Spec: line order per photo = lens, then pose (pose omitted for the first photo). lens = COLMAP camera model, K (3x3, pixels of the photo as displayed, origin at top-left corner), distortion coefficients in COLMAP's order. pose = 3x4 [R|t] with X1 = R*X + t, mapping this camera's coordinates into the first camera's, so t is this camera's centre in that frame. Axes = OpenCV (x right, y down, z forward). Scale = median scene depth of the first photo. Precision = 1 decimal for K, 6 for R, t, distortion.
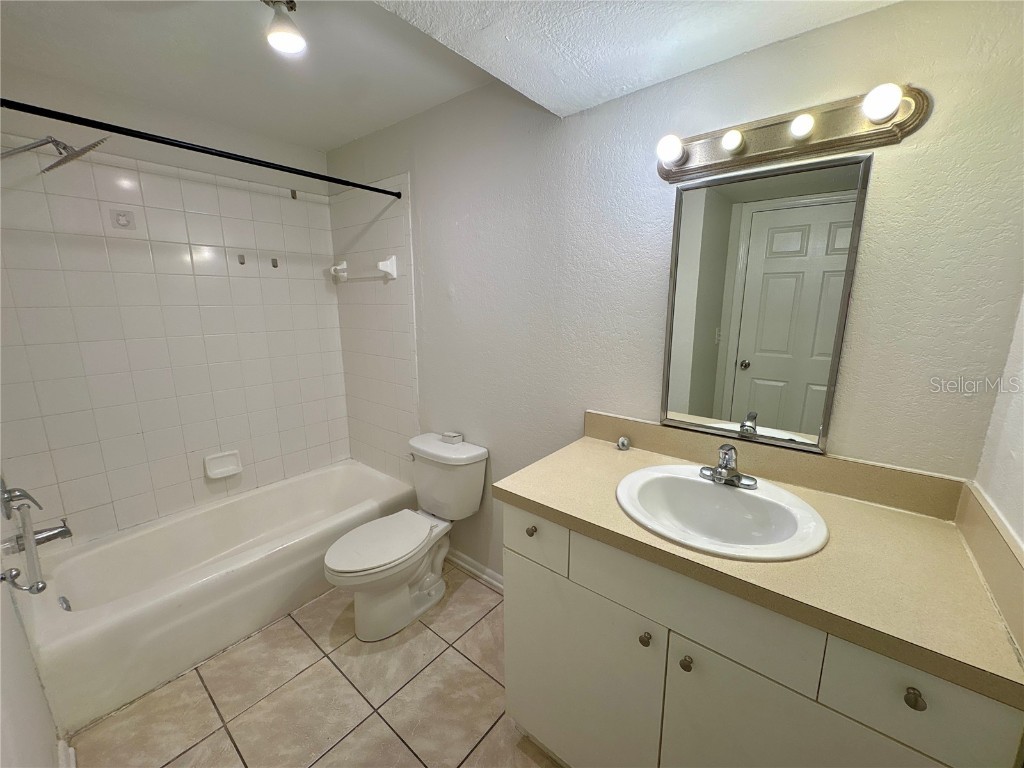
lens RADIAL K [[405.1, 0, 512.0], [0, 405.1, 384.0], [0, 0, 1]] dist [-0.000174, 0.000070]
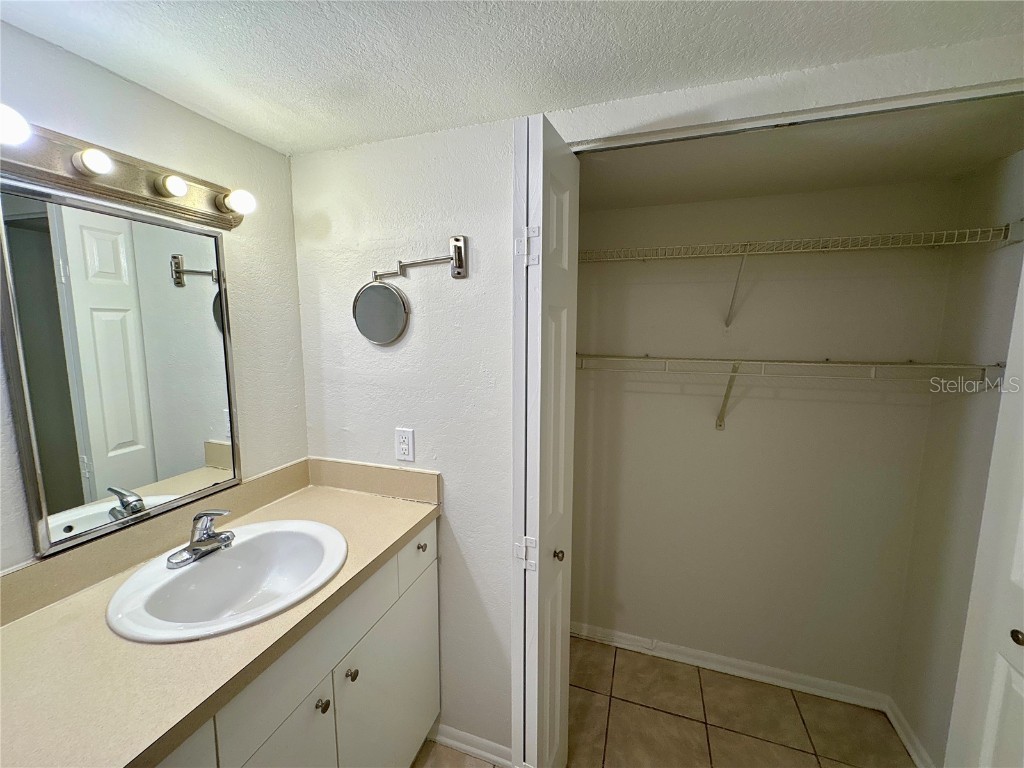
lens RADIAL K [[405.1, 0, 512.0], [0, 405.1, 384.0], [0, 0, 1]] dist [-0.000174, 0.000070]
pose [[-0.352069, -0.125796, 0.927482, -0.543280], [0.185900, 0.961787, 0.201016, -0.188366], [-0.917327, 0.243191, -0.315230, 0.605969]]
